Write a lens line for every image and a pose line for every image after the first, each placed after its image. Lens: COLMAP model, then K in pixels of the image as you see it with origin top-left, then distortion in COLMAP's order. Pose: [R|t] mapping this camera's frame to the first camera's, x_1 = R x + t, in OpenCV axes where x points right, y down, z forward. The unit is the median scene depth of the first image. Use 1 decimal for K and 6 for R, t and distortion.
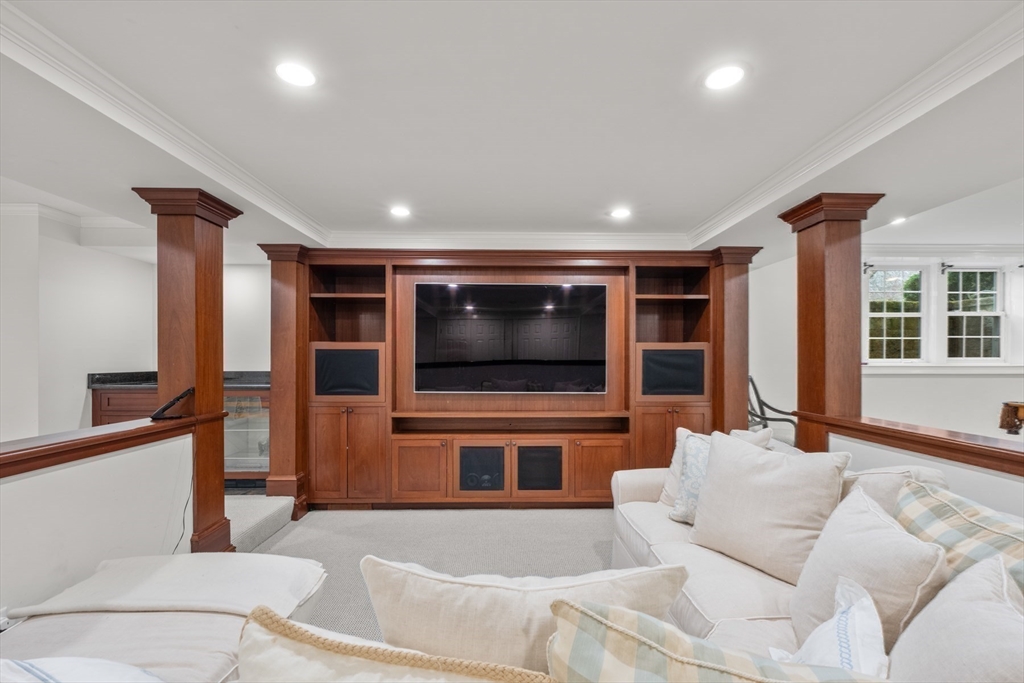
lens RADIAL K [[427.5, 0, 512.0], [0, 427.5, 341.5], [0, 0, 1]] dist [-0.000174, 0.000055]
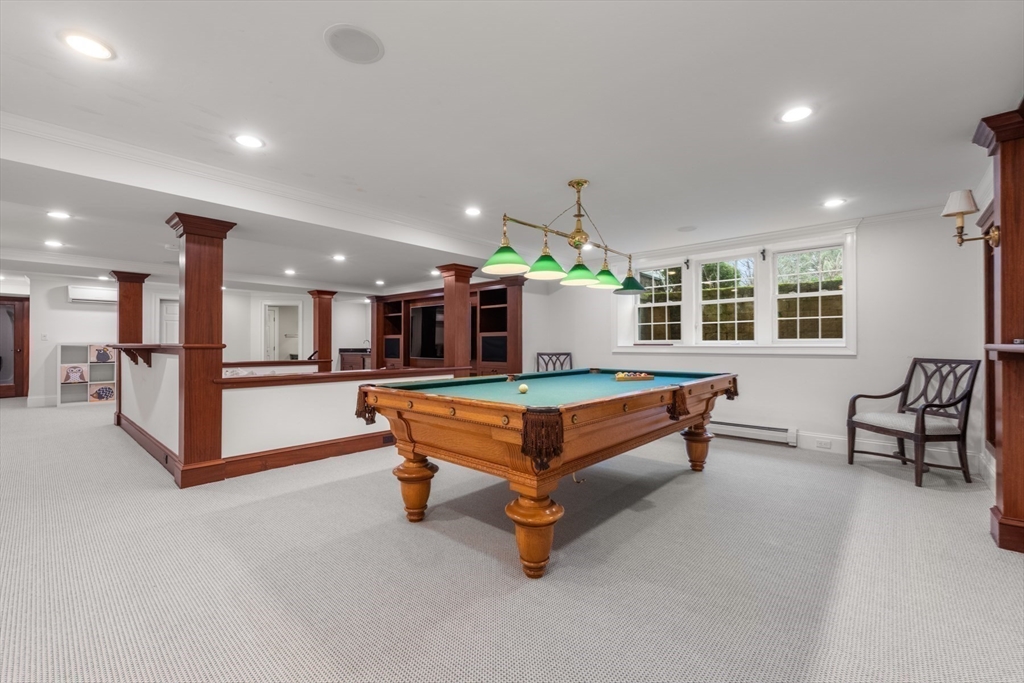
lens RADIAL K [[427.5, 0, 512.0], [0, 427.5, 341.5], [0, 0, 1]] dist [-0.000174, 0.000055]
pose [[0.726412, -0.004485, -0.687245, 1.260098], [0.030410, 0.999209, 0.025623, -0.002087], [0.686586, -0.039512, 0.725974, -0.184451]]
